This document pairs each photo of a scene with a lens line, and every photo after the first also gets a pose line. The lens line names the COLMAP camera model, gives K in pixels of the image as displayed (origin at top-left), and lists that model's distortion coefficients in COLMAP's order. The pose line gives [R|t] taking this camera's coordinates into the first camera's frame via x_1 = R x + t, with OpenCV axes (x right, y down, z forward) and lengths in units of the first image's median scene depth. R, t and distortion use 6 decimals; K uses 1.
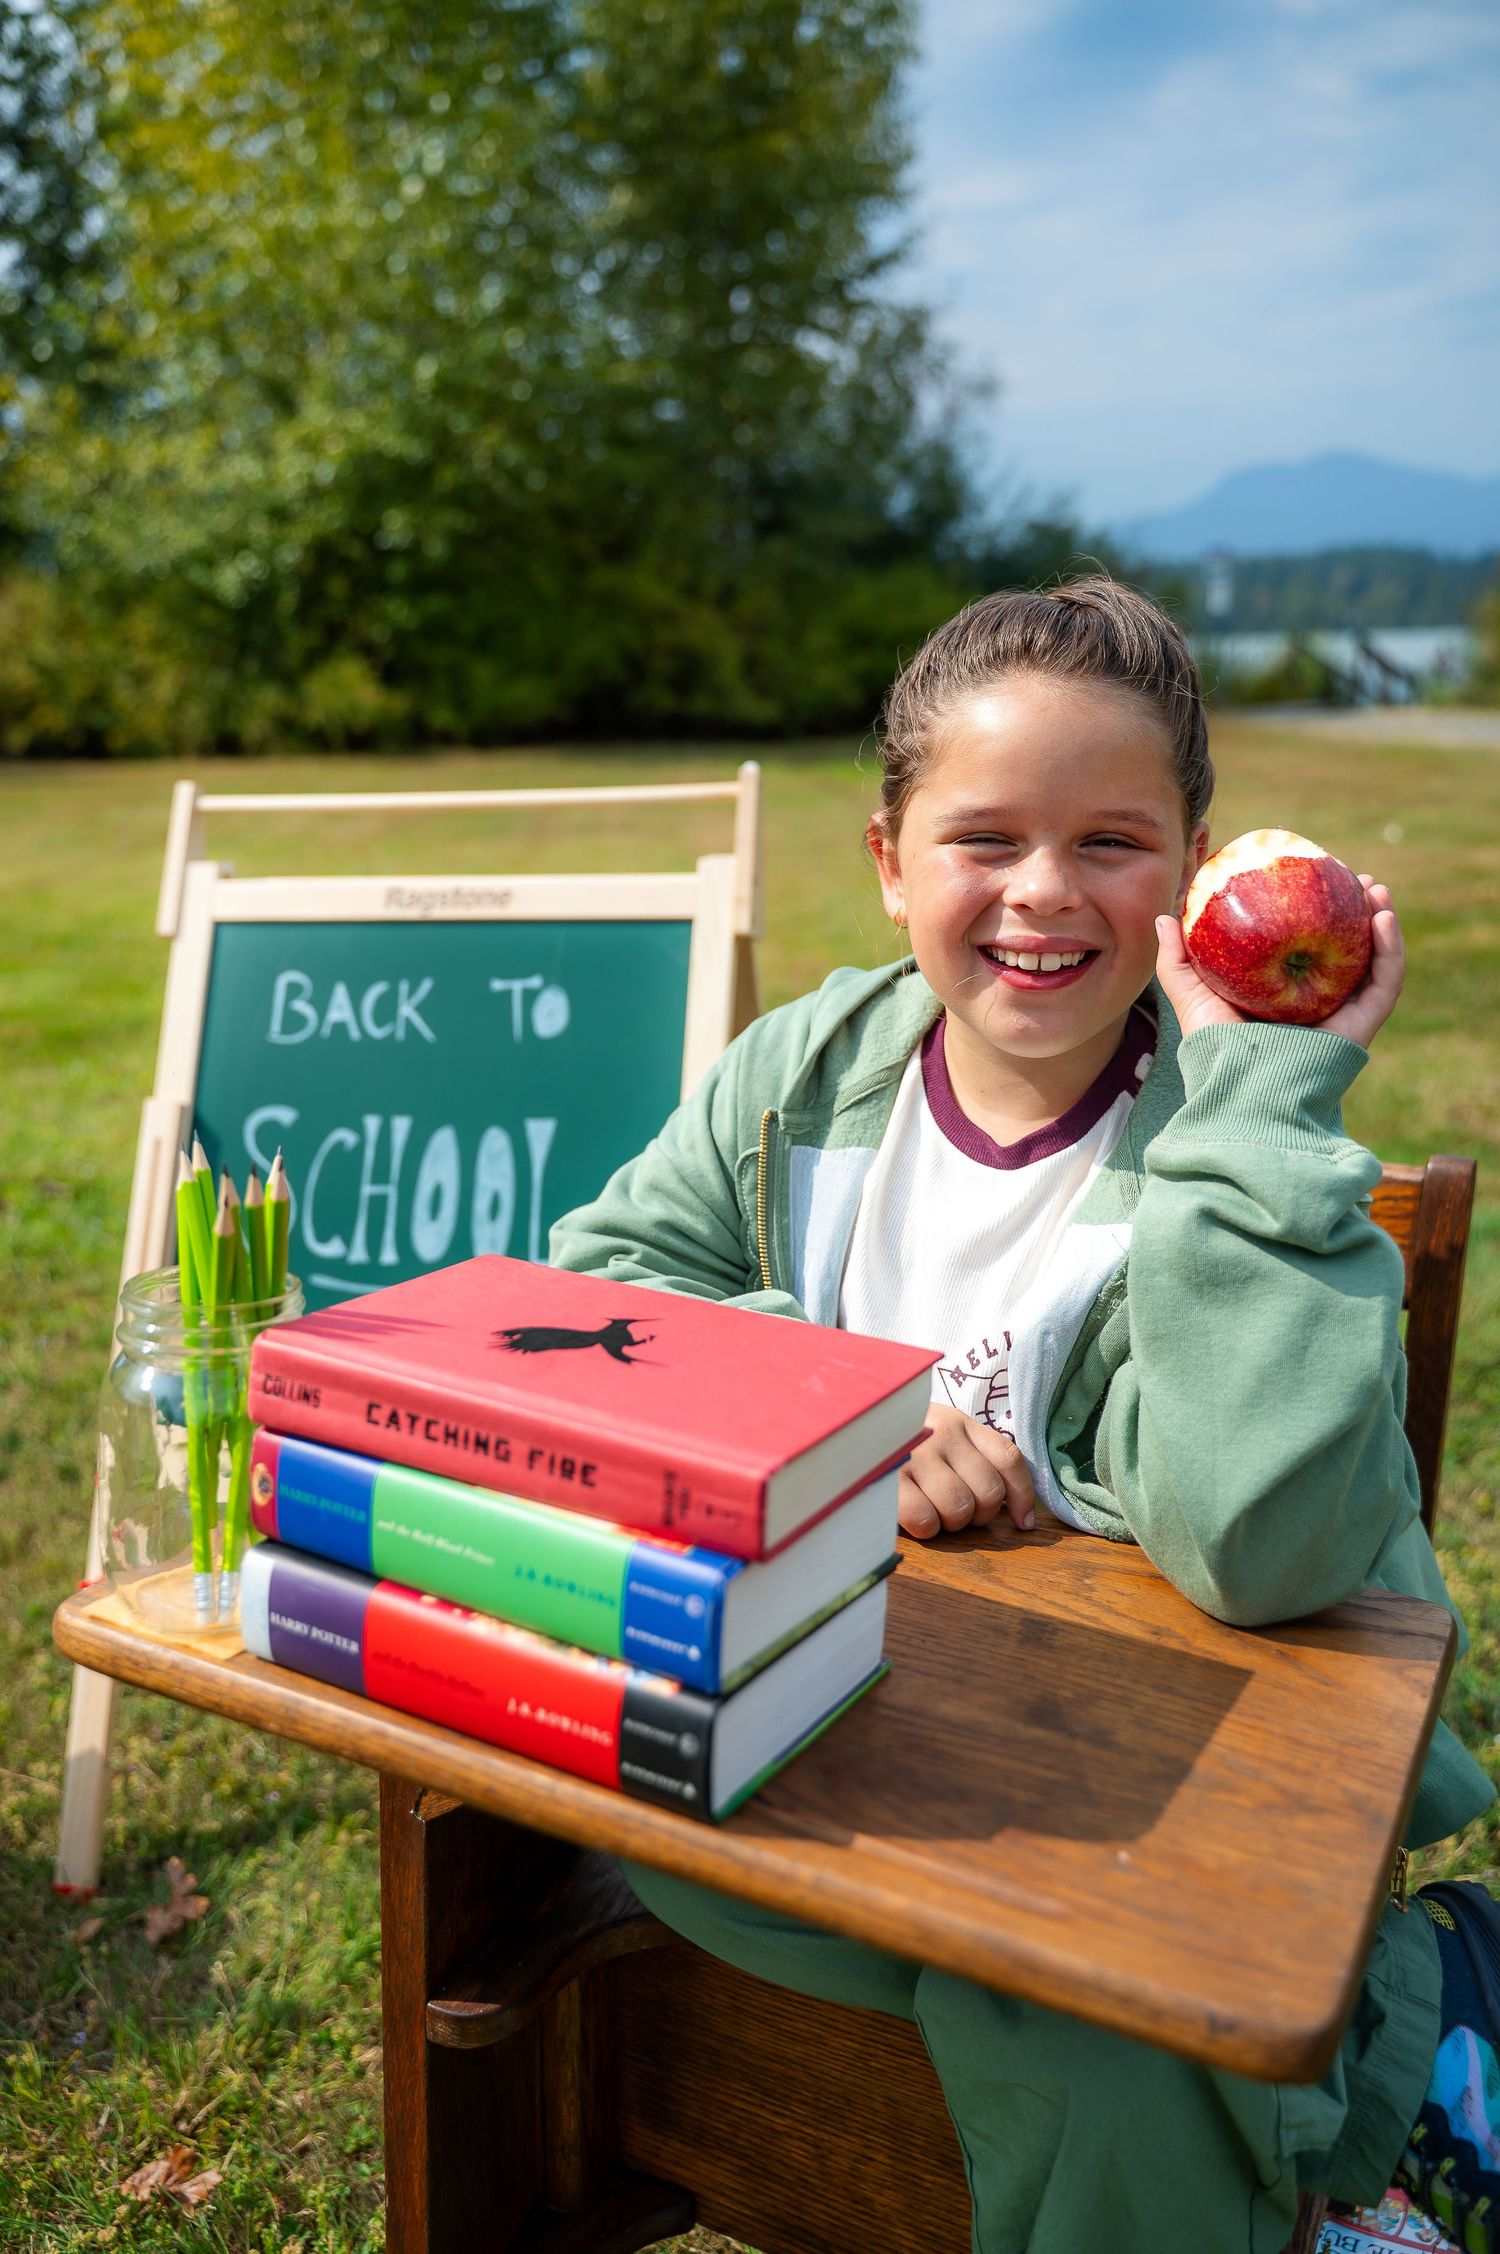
lens RADIAL K [[1852.0, 0, 739.5], [0, 1852.0, 1110.9], [0, 0, 1]] dist [0.030727, -0.031405]
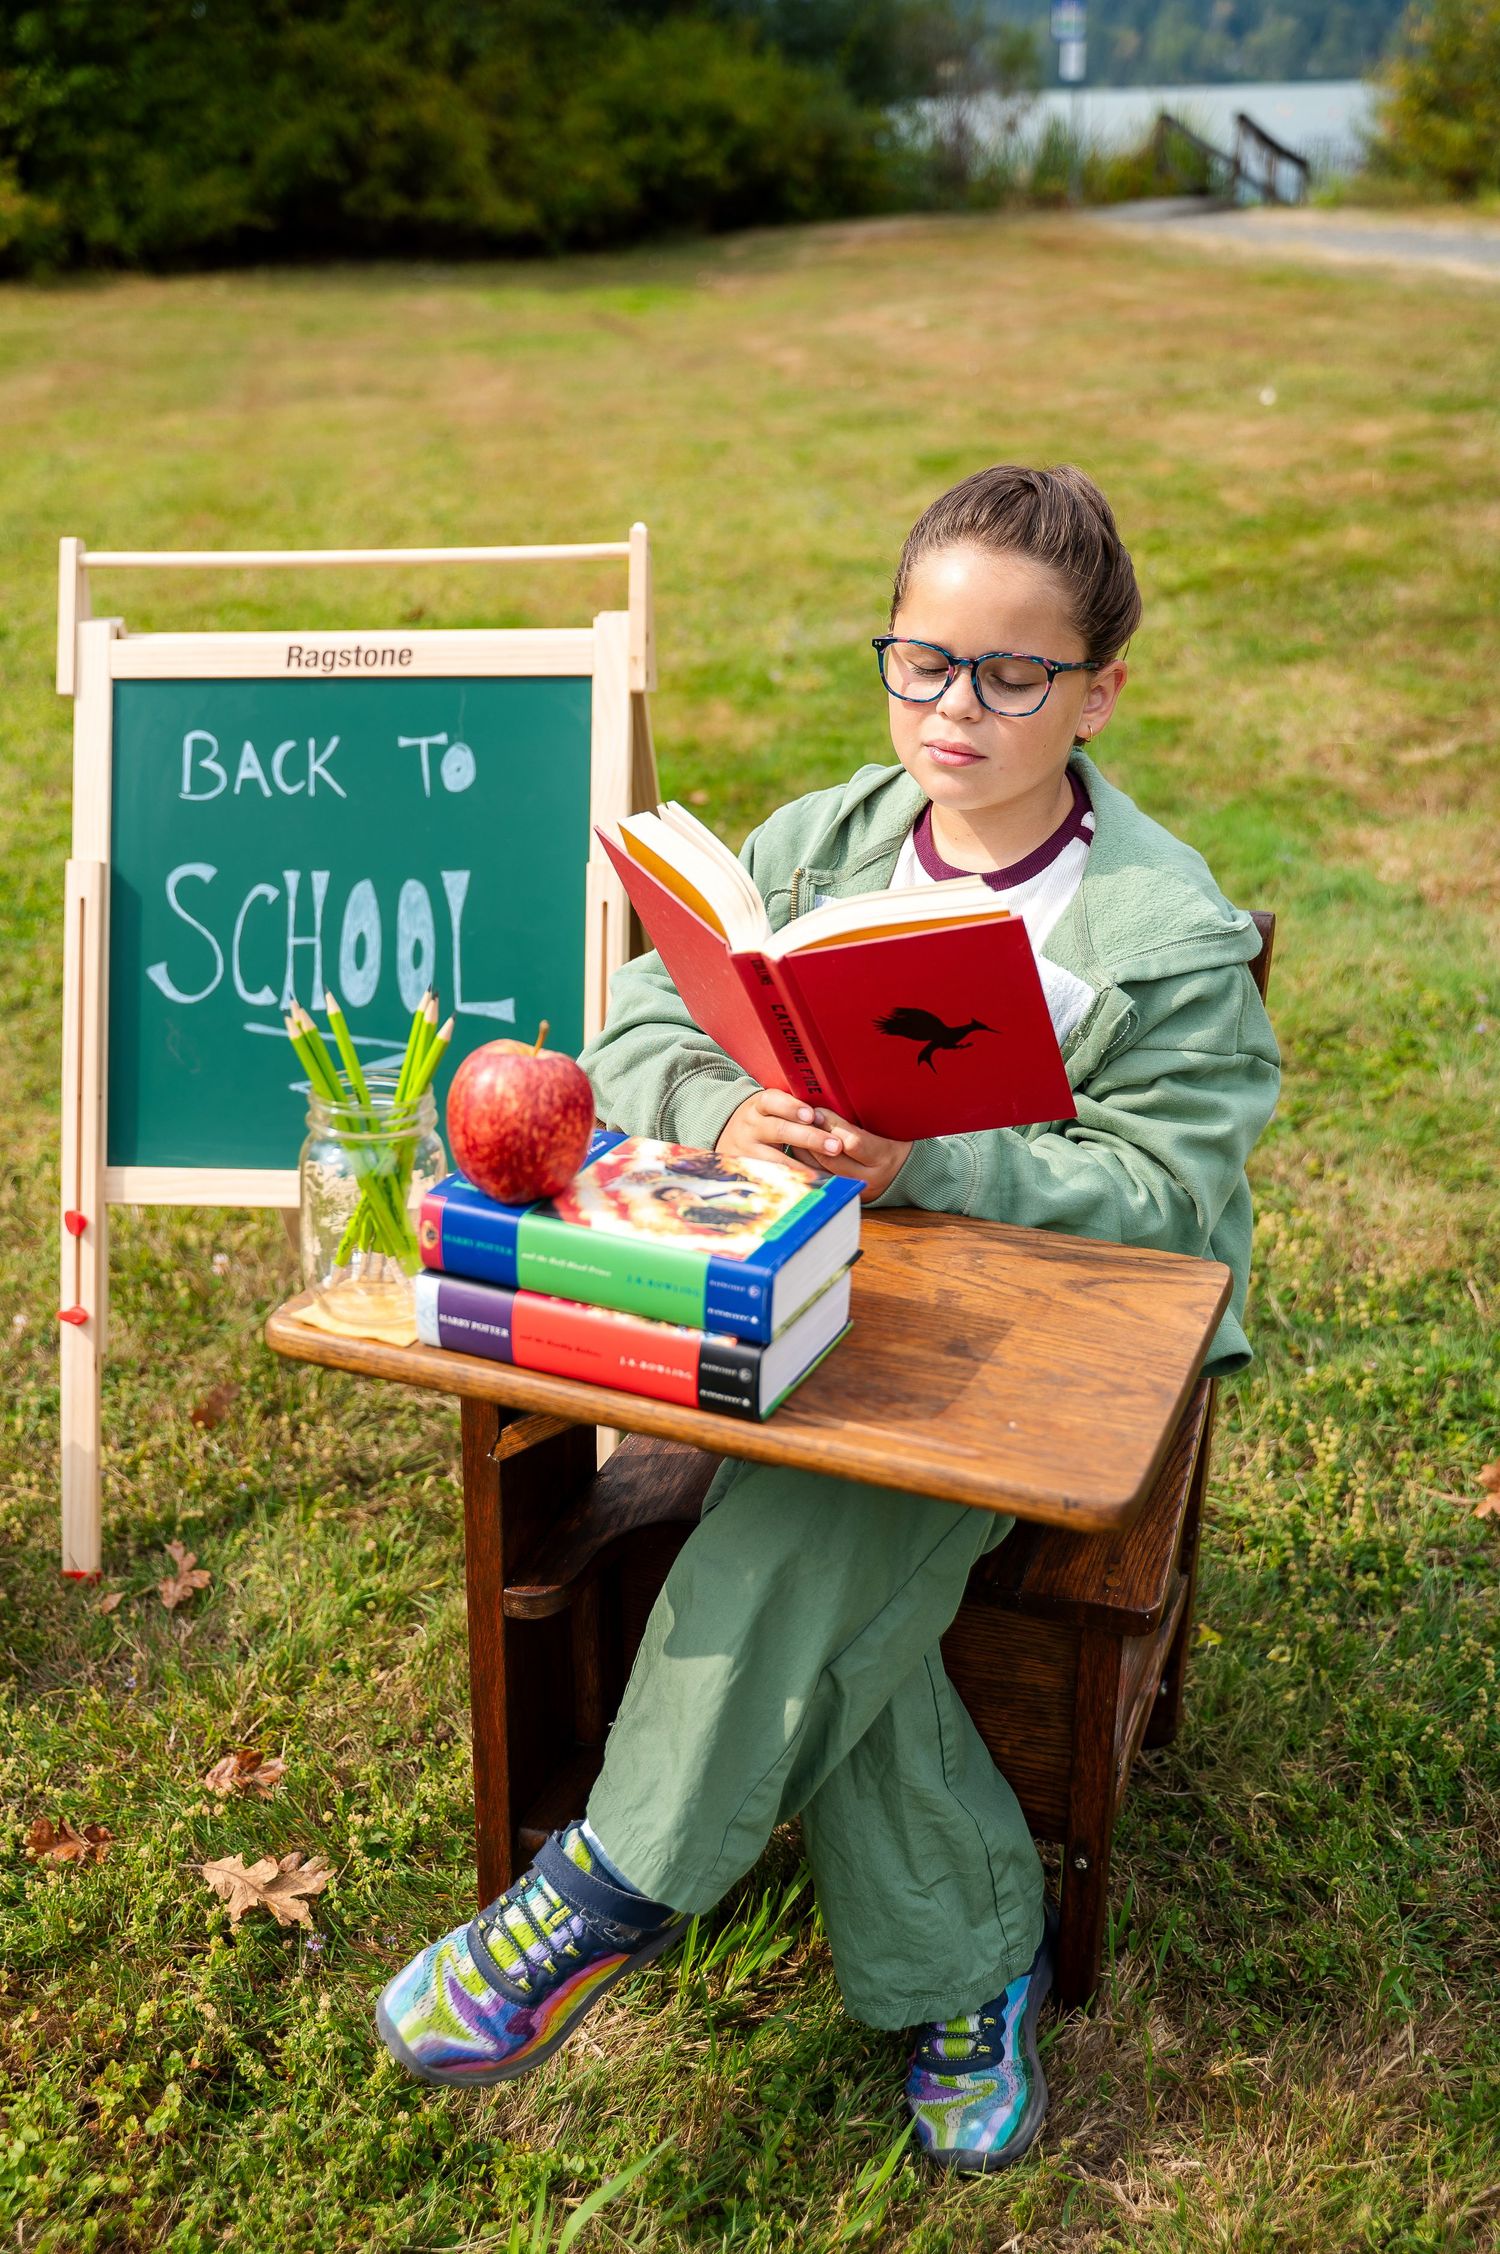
lens RADIAL K [[2199.7, 0, 770.5], [0, 2199.7, 1115.9], [0, 0, 1]] dist [0.039463, 0.000000]
pose [[0.992716, -0.049116, 0.110011, -0.073226], [0.028859, 0.983486, 0.178671, -0.077940], [-0.116970, -0.174195, 0.977739, -0.293419]]
